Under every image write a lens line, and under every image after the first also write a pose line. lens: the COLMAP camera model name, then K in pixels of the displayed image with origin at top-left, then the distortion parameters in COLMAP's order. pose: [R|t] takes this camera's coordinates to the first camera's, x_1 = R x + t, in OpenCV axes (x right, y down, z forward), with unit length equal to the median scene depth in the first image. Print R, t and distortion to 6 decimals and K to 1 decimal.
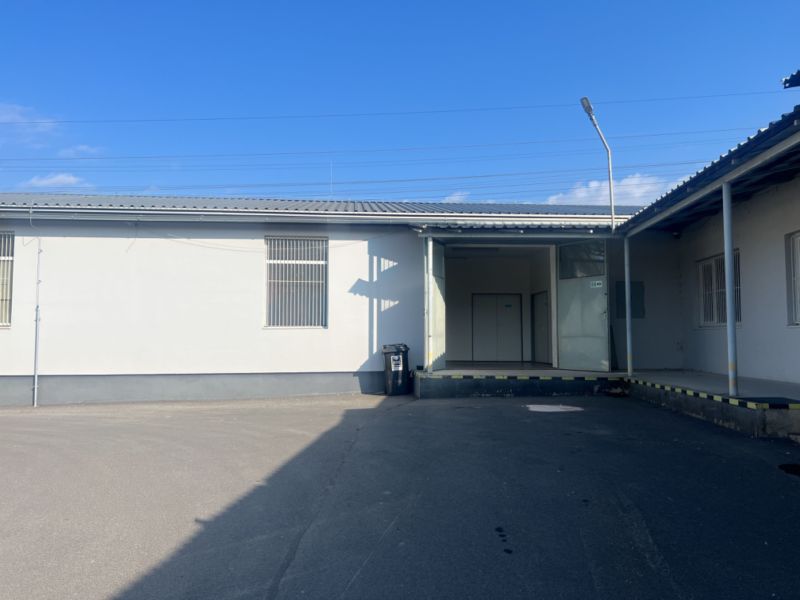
lens RADIAL K [[594.1, 0, 400.0], [0, 594.1, 300.0], [0, 0, 1]] dist [0.091572, -0.122709]
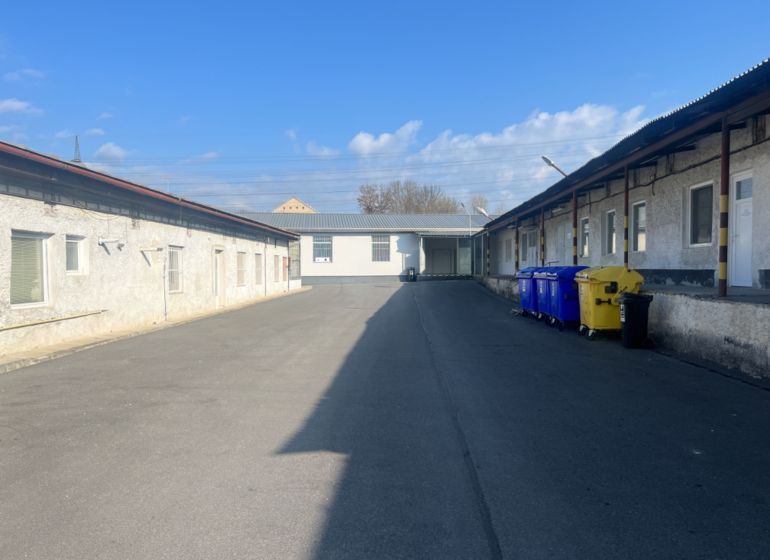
lens RADIAL K [[590.3, 0, 385.0], [0, 590.3, 280.0], [0, 0, 1]] dist [-0.000102, -0.000251]
pose [[0.998527, -0.003036, 0.054172, -0.336336], [-0.001732, 0.996140, 0.087759, -0.148430], [-0.054230, -0.087723, 0.994668, -2.359559]]
